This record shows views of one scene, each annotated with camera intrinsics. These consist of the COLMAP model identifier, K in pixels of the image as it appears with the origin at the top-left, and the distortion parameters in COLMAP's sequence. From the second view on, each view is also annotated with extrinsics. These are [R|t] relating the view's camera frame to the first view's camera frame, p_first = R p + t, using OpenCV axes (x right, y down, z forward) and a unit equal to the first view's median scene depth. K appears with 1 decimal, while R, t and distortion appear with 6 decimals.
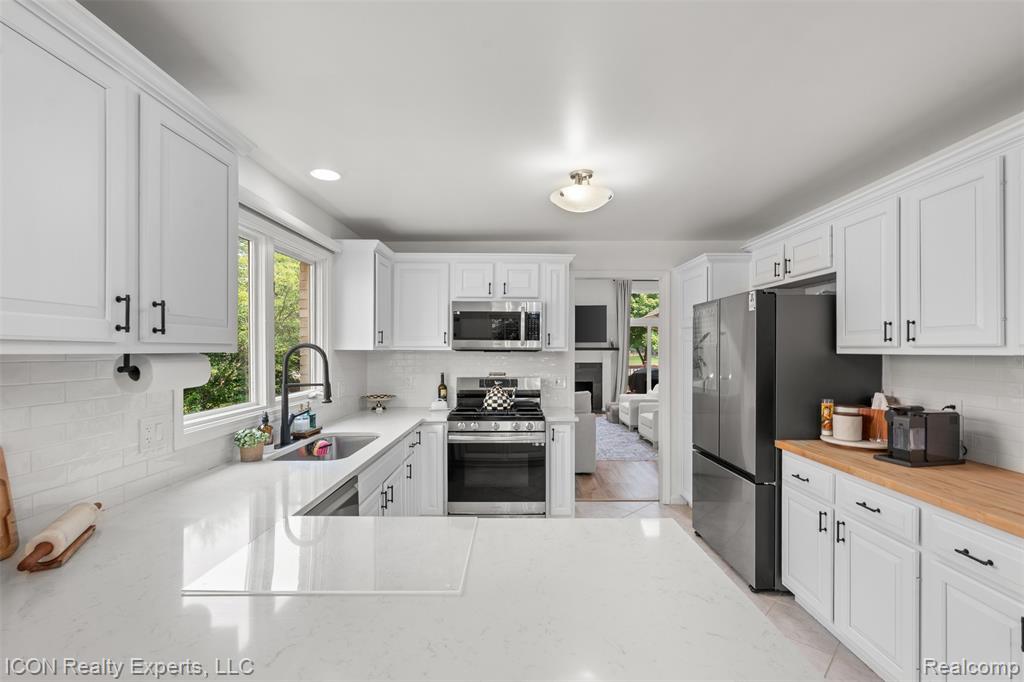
lens RADIAL K [[455.8, 0, 519.6], [0, 455.8, 353.9], [0, 0, 1]] dist [-0.001426, -0.000932]
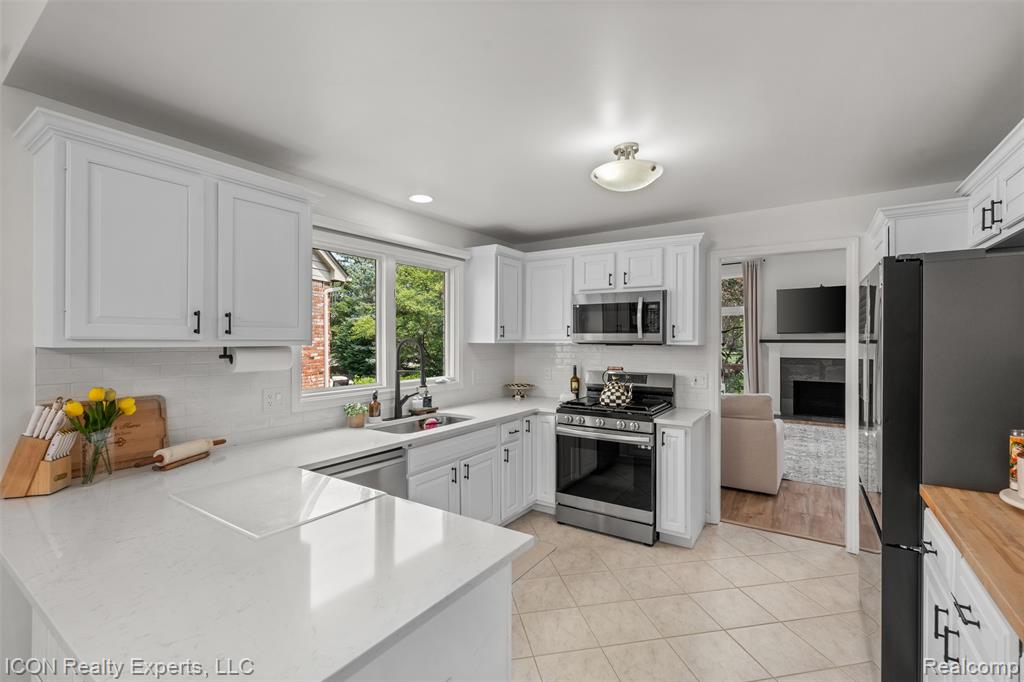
lens RADIAL K [[455.8, 0, 512.7], [0, 455.8, 343.1], [0, 0, 1]] dist [-0.001426, -0.000932]
pose [[0.829713, 0.004676, -0.558171, 0.335599], [-0.006781, 0.999976, -0.001703, -0.006606], [0.558149, 0.005198, 0.829724, 0.097285]]
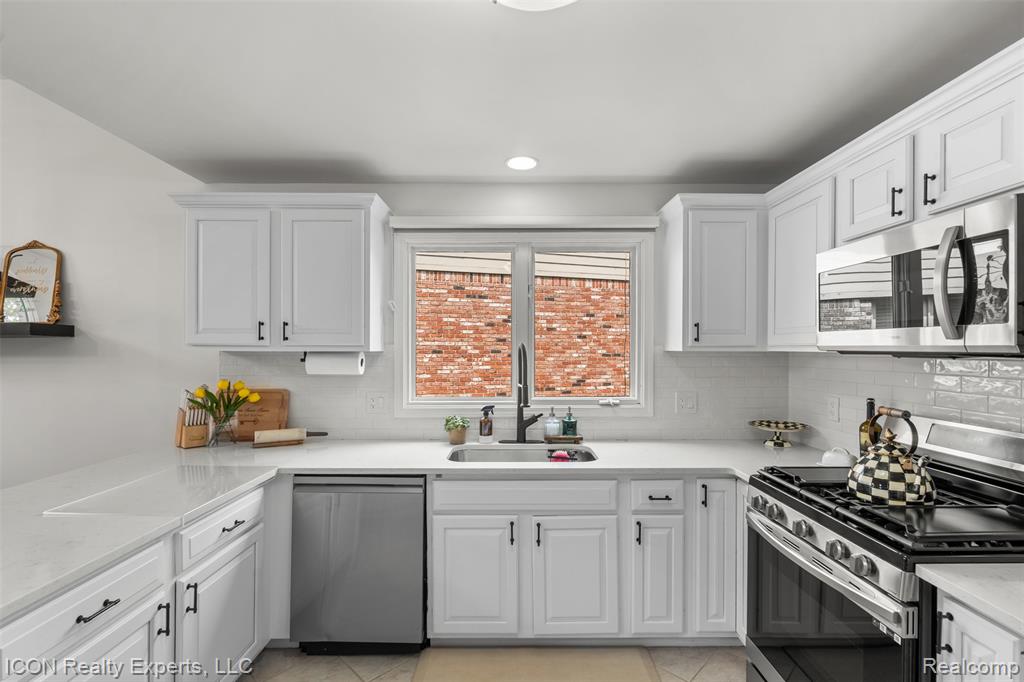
lens RADIAL K [[455.8, 0, 519.4], [0, 455.8, 354.2], [0, 0, 1]] dist [-0.001426, -0.000932]
pose [[-0.000333, 0.014638, -0.999893, 0.380961], [-0.012085, 0.999820, 0.014641, -0.010869], [0.999927, 0.012088, -0.000156, 0.739388]]
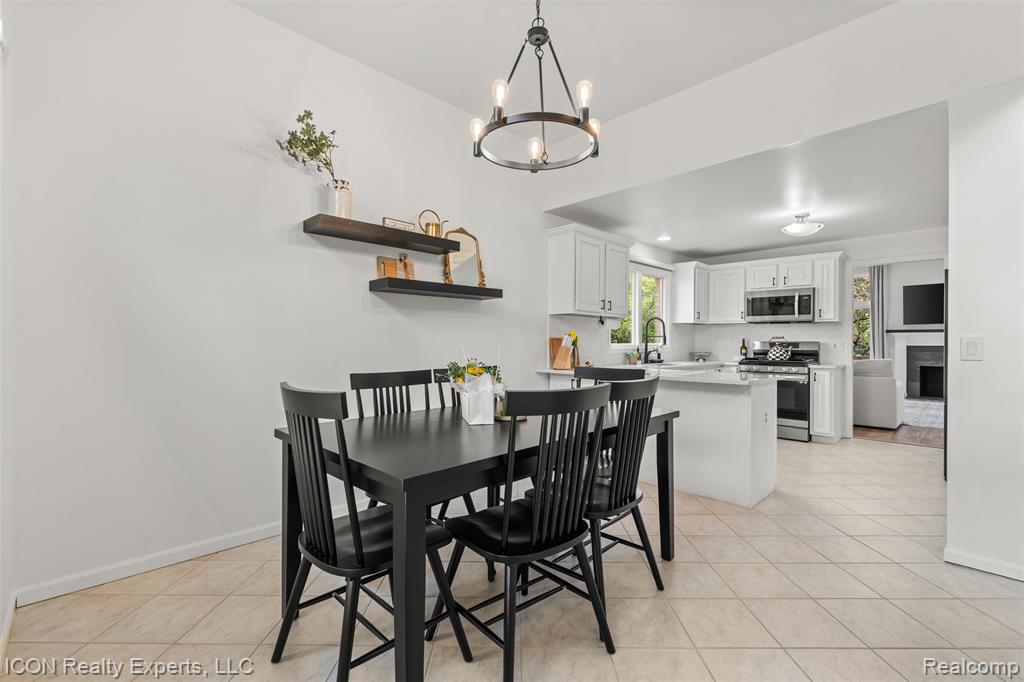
lens RADIAL K [[455.8, 0, 508.7], [0, 455.8, 343.2], [0, 0, 1]] dist [-0.001426, -0.000932]
pose [[0.701239, 0.005108, -0.712908, 0.441485], [-0.013105, 0.999898, -0.005726, 0.091018], [0.712806, 0.013358, 0.701234, -0.763340]]
